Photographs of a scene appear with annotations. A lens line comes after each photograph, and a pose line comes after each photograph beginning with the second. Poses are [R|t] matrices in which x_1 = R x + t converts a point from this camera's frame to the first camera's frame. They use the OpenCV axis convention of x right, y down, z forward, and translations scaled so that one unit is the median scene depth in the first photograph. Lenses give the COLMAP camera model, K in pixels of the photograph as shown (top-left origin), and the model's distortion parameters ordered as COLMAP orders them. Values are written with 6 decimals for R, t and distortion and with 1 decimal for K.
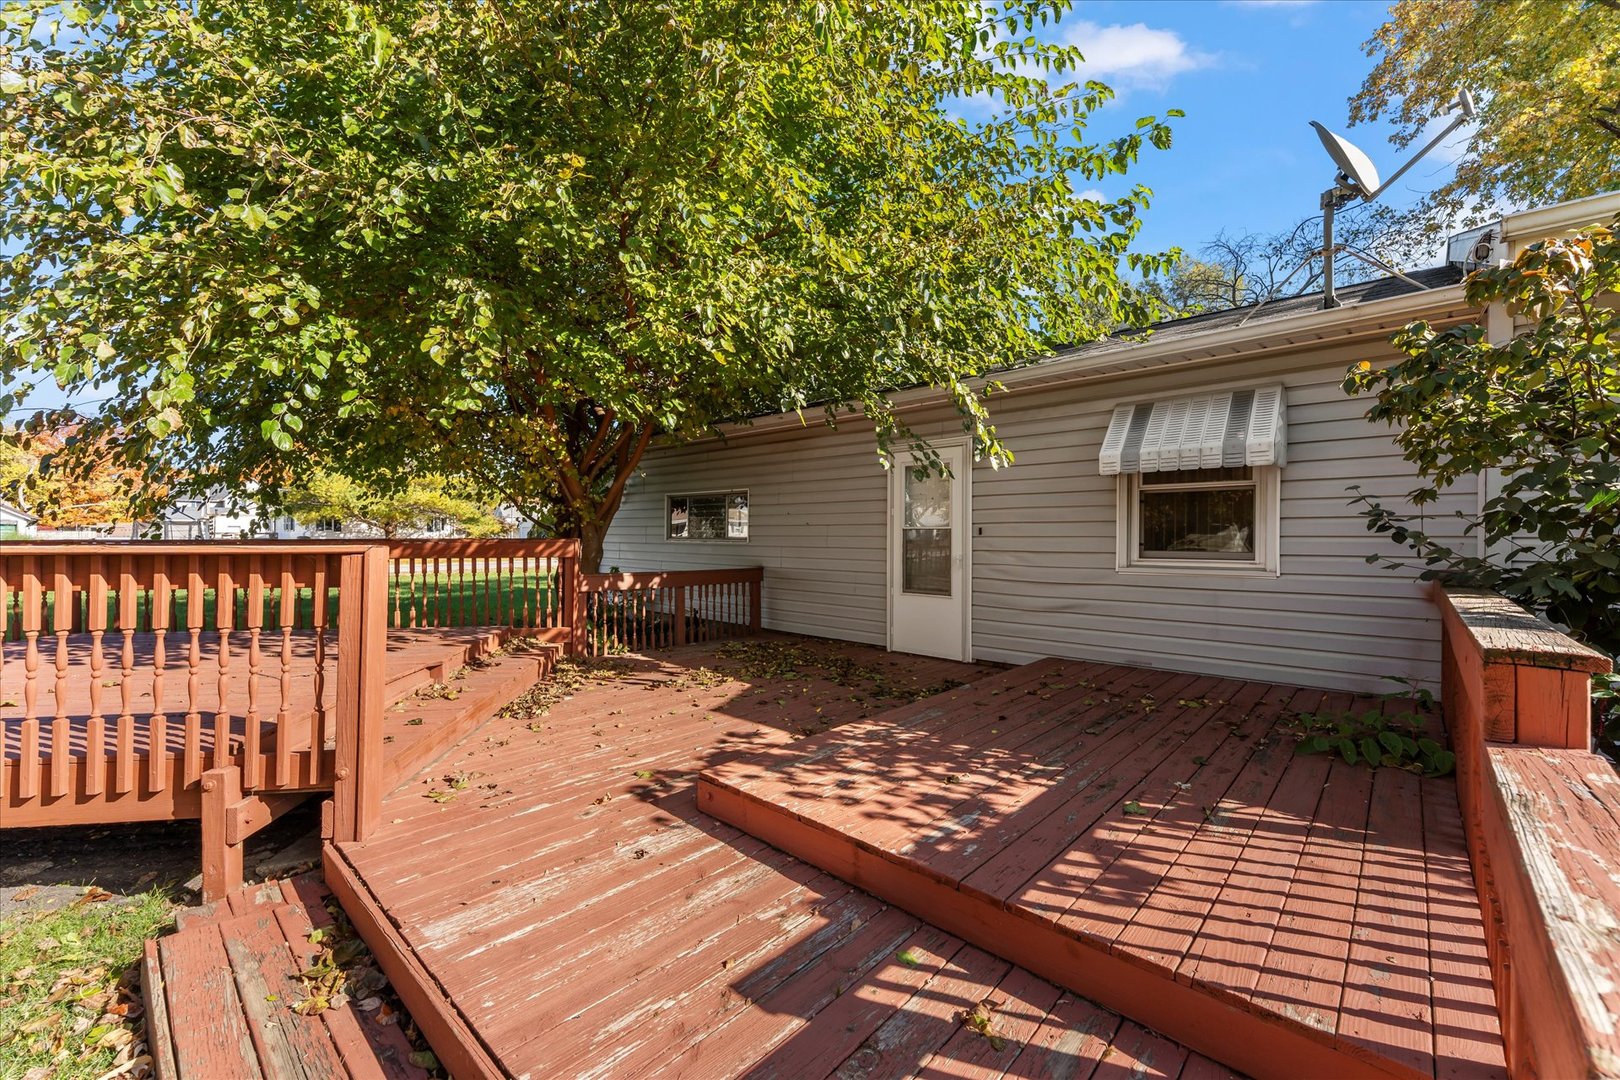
lens RADIAL K [[645.9, 0, 817.8], [0, 645.9, 534.6], [0, 0, 1]] dist [0.000775, 0.000099]
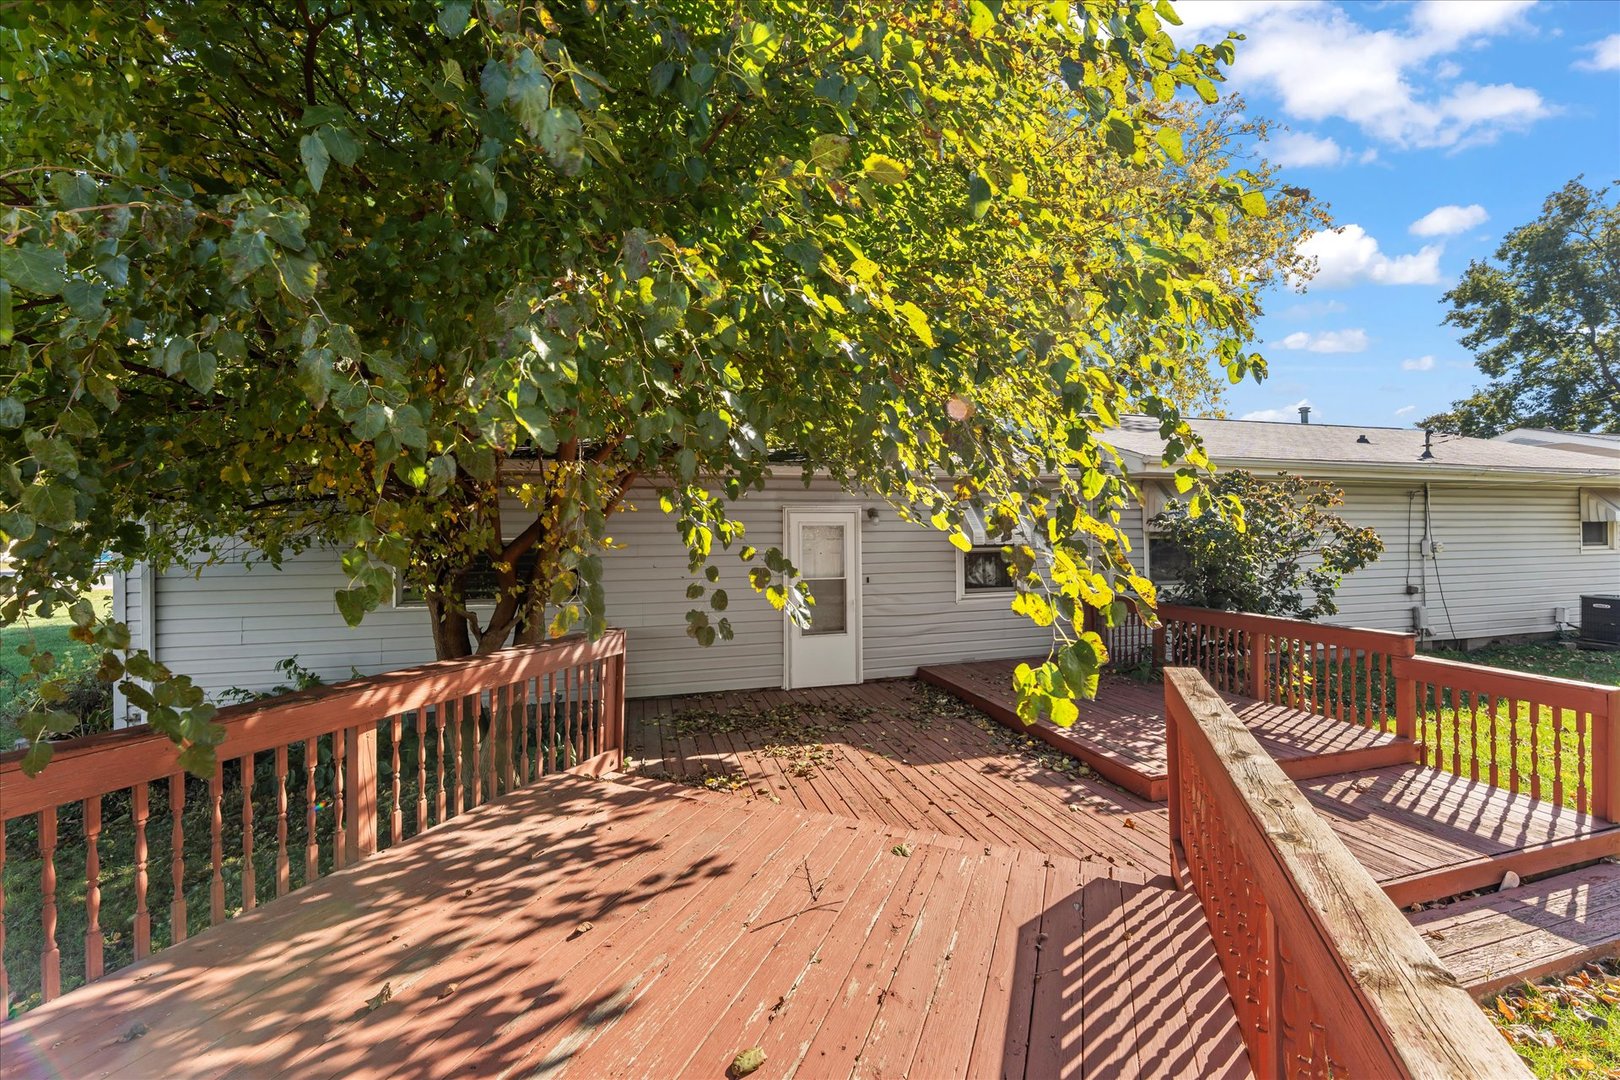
lens RADIAL K [[645.9, 0, 822.7], [0, 645.9, 536.5], [0, 0, 1]] dist [0.000775, 0.000099]
pose [[0.508446, -0.007207, 0.861064, -0.951538], [0.002303, 0.999973, 0.007010, -0.106349], [-0.861091, -0.001581, 0.508449, 0.449192]]
